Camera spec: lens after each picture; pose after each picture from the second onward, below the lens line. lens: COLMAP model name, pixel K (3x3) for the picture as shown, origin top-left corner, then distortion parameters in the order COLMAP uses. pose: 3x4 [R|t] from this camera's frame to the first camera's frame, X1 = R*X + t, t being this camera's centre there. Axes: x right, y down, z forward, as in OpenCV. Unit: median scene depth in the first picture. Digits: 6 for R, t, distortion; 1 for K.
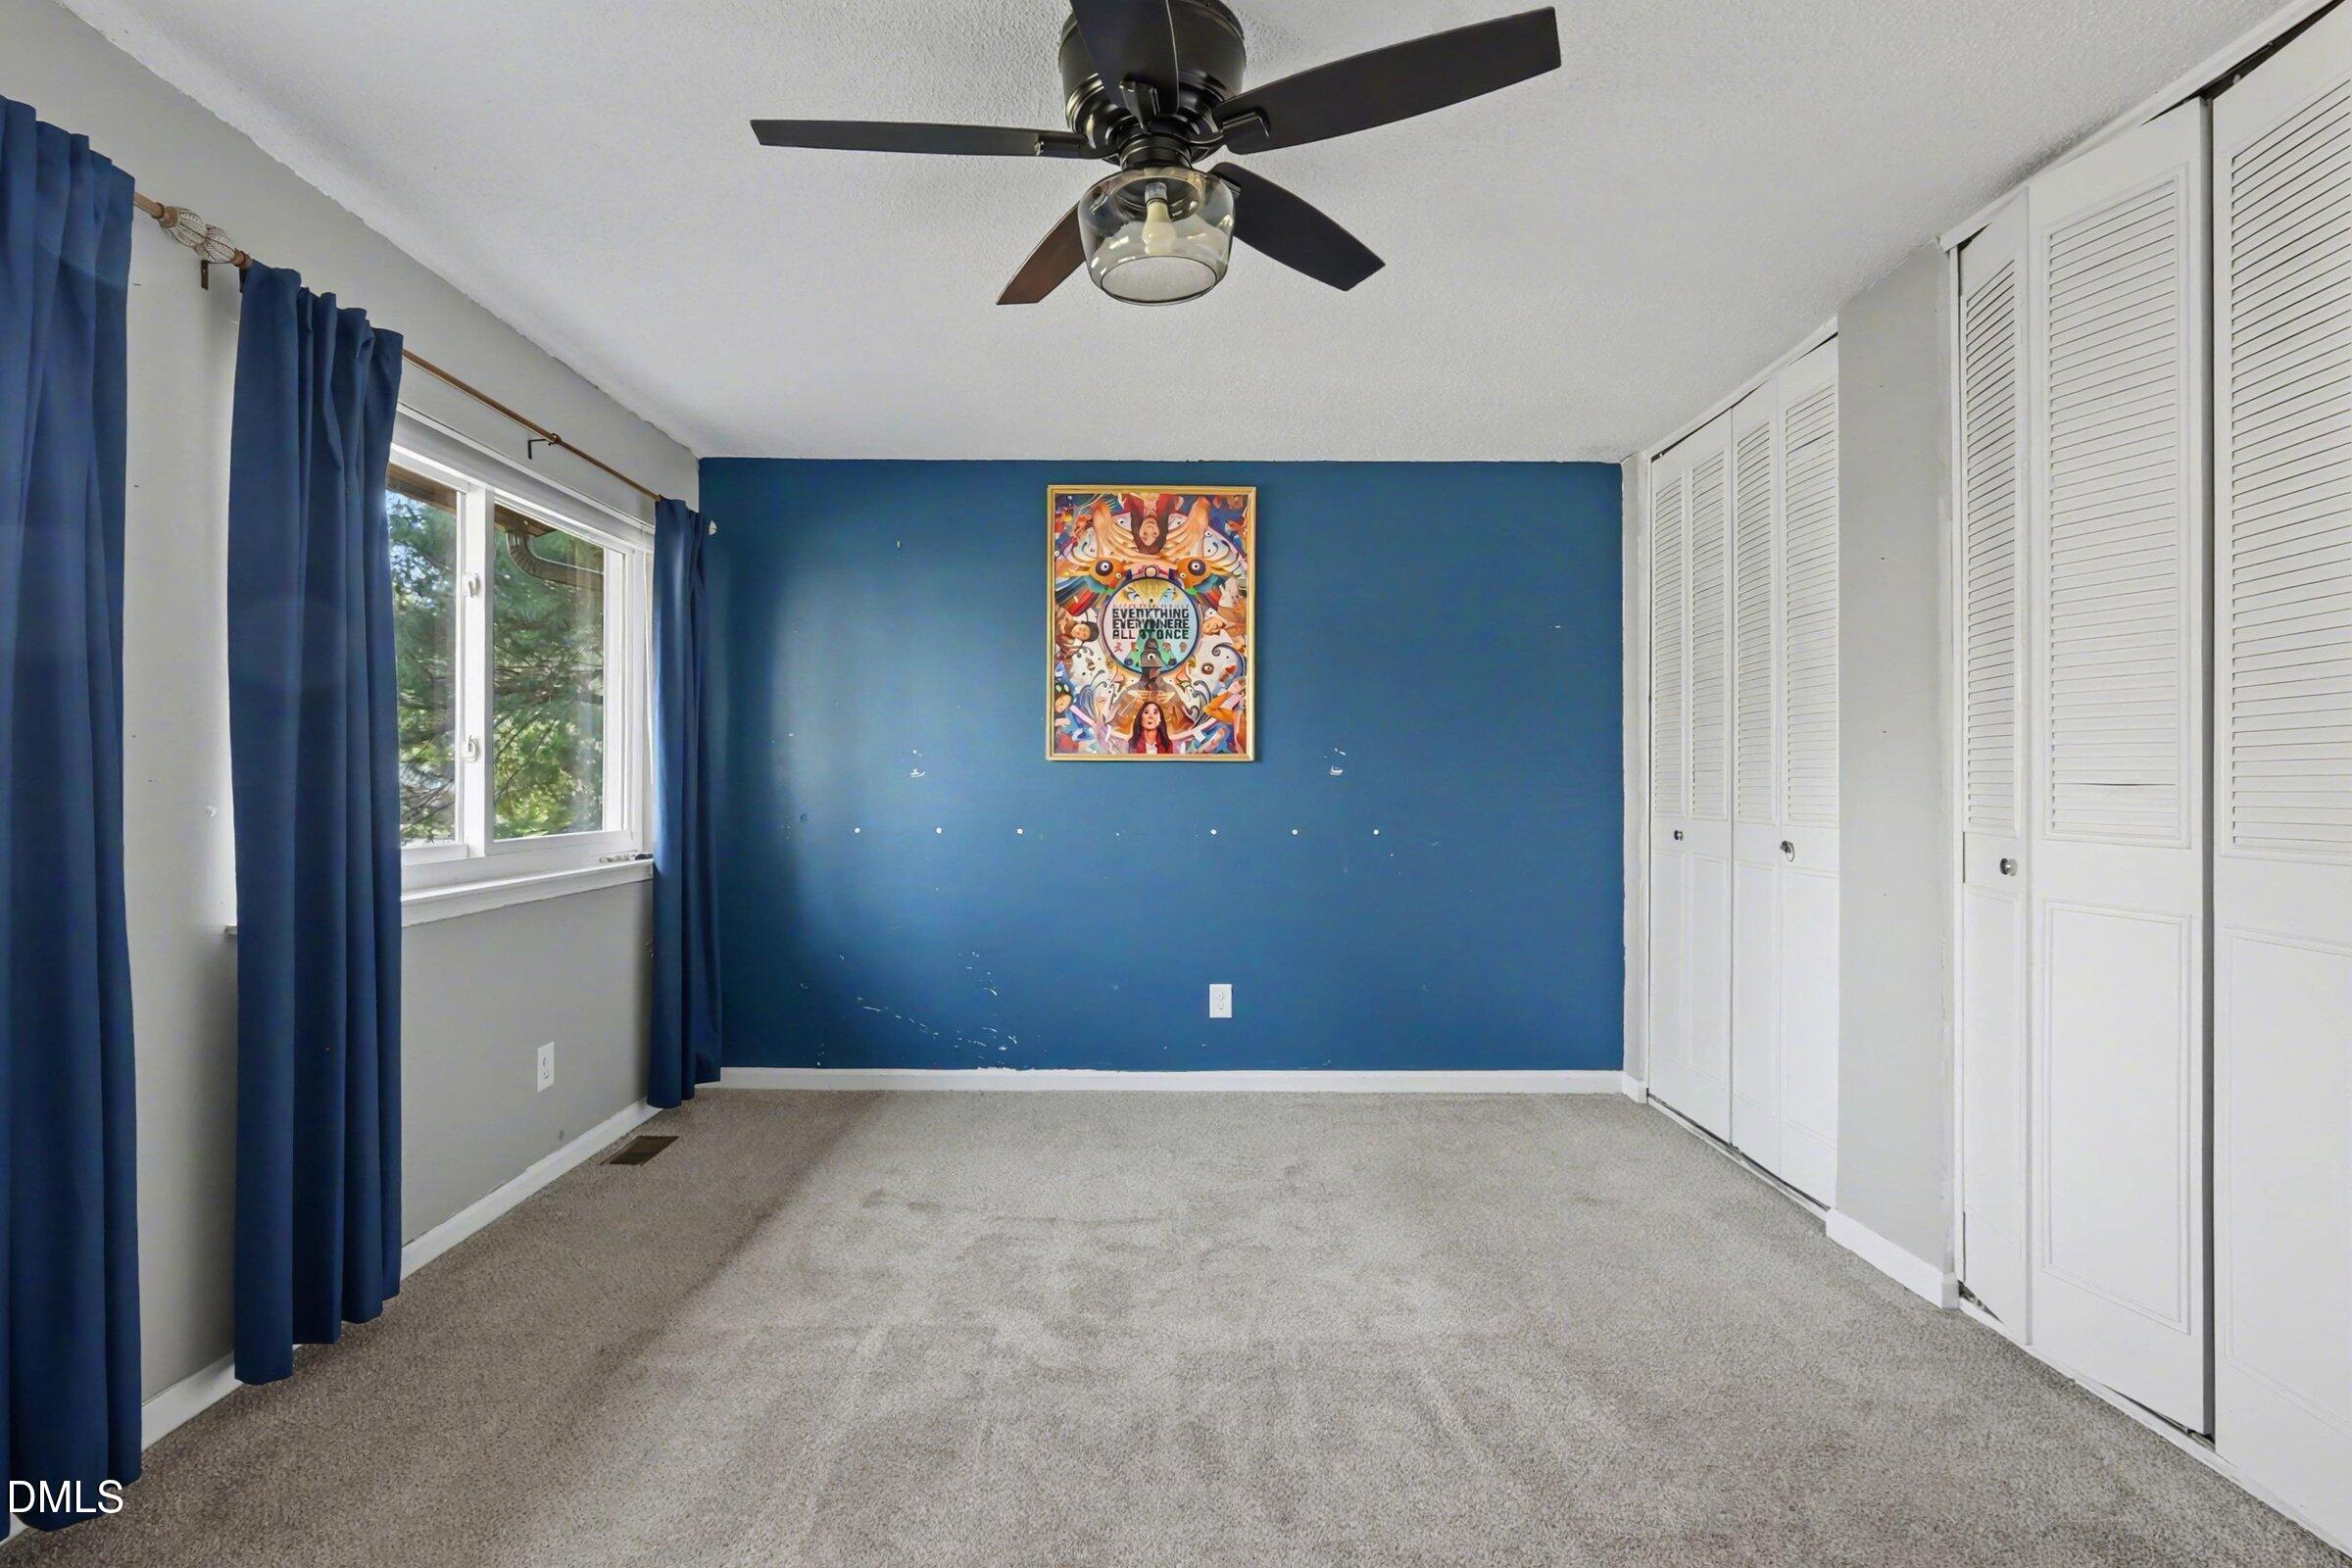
lens RADIAL K [[1133.5, 0, 1179.2], [0, 1133.5, 780.0], [0, 0, 1]] dist [-0.000148, 0.000437]
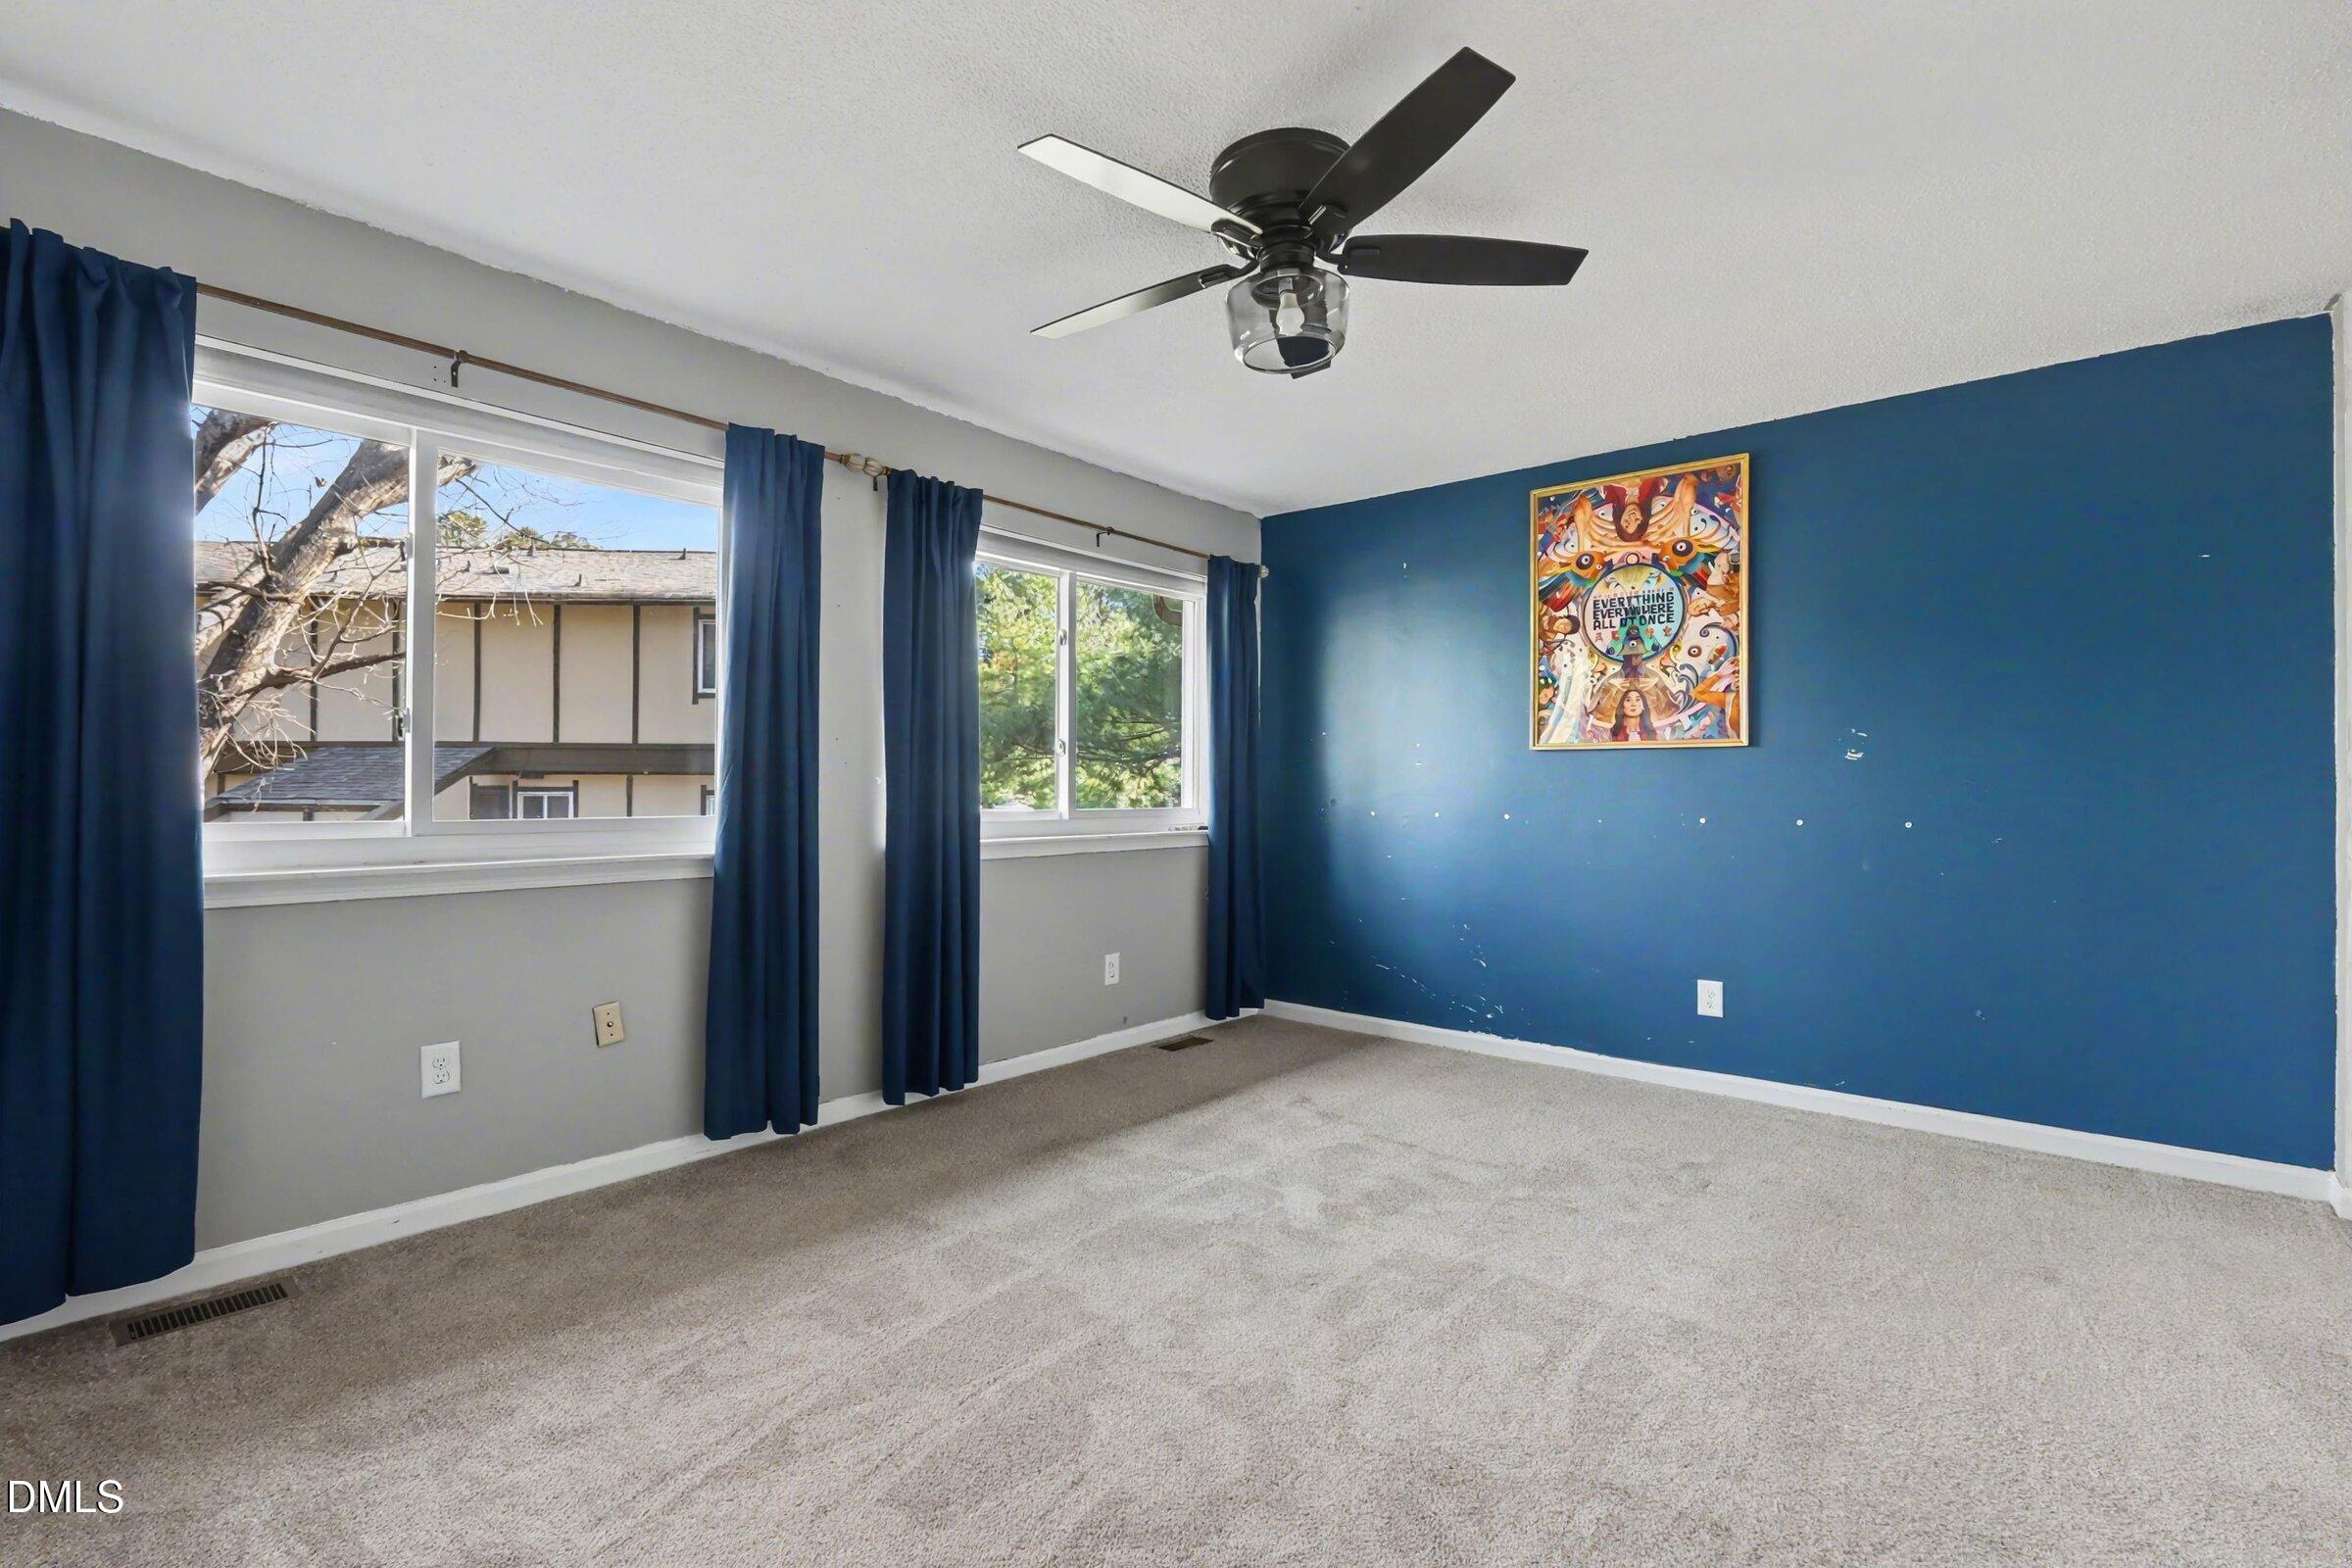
lens RADIAL K [[1133.5, 0, 1179.8], [0, 1133.5, 784.9], [0, 0, 1]] dist [-0.000148, 0.000437]
pose [[0.745828, -0.002727, -0.666133, 0.342375], [-0.001370, 0.999983, -0.005629, 0.021465], [0.666137, 0.005111, 0.745812, -0.008686]]
